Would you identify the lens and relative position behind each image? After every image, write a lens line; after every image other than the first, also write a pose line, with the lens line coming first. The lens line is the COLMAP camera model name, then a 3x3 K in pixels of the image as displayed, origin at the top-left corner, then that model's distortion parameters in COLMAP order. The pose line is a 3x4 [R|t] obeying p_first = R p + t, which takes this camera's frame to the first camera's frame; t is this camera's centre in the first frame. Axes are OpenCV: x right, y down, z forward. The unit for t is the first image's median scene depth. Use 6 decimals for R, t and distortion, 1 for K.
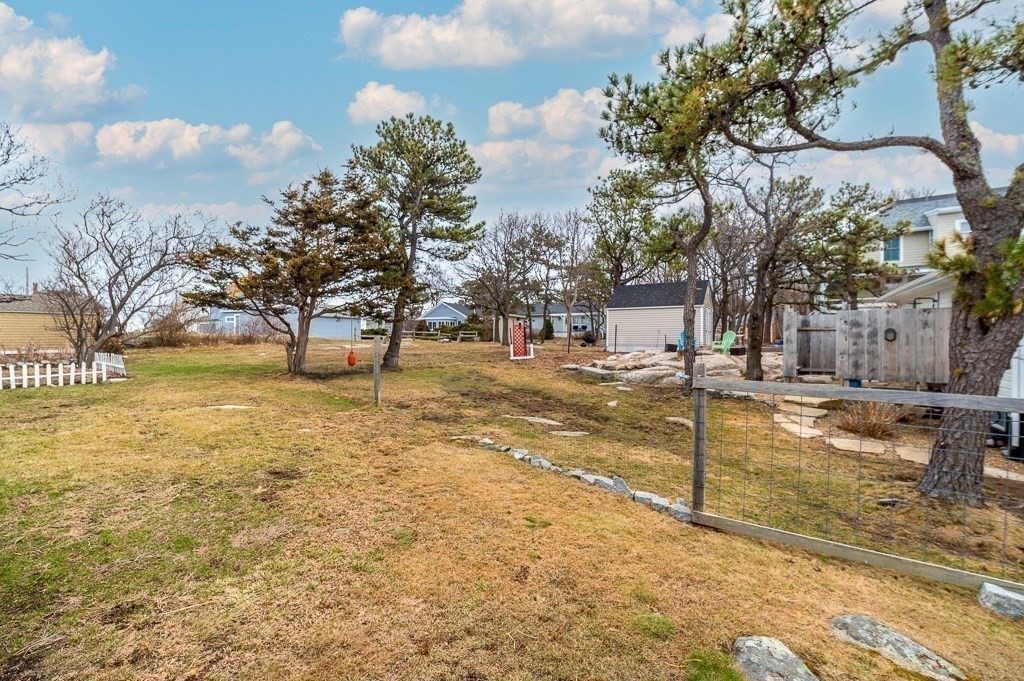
lens RADIAL K [[441.6, 0, 513.6], [0, 441.6, 337.0], [0, 0, 1]] dist [0.009229, -0.000383]
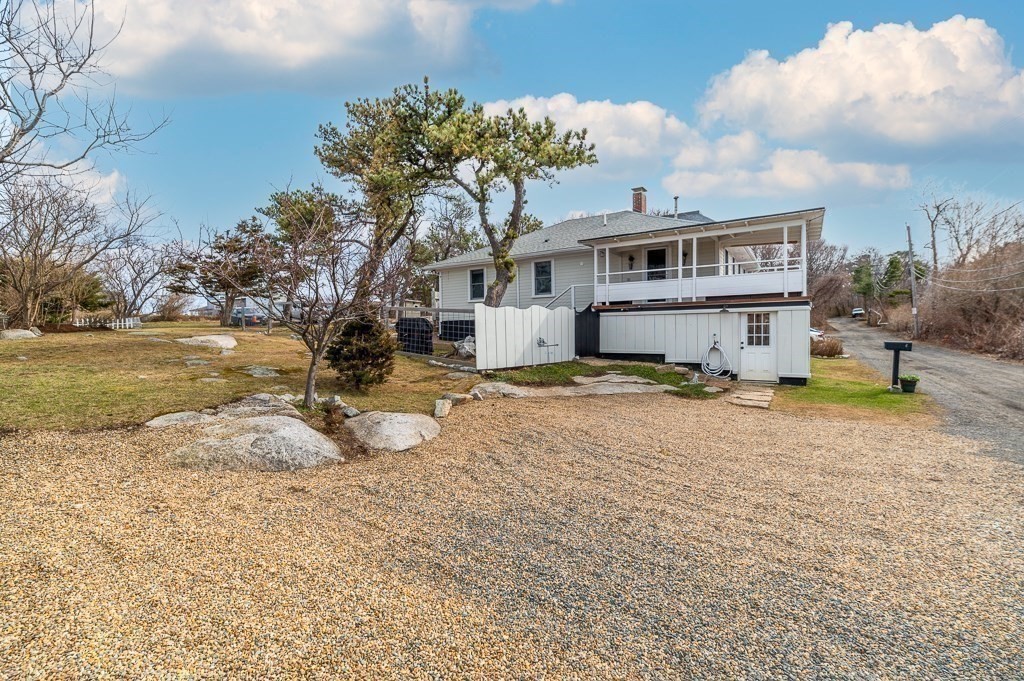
lens RADIAL K [[441.6, 0, 513.6], [0, 441.6, 337.0], [0, 0, 1]] dist [0.009229, -0.000383]
pose [[0.999652, -0.011100, -0.023939, 0.735860], [0.011499, 0.999796, 0.016587, 0.097097], [0.023750, -0.016856, 0.999576, -0.833052]]
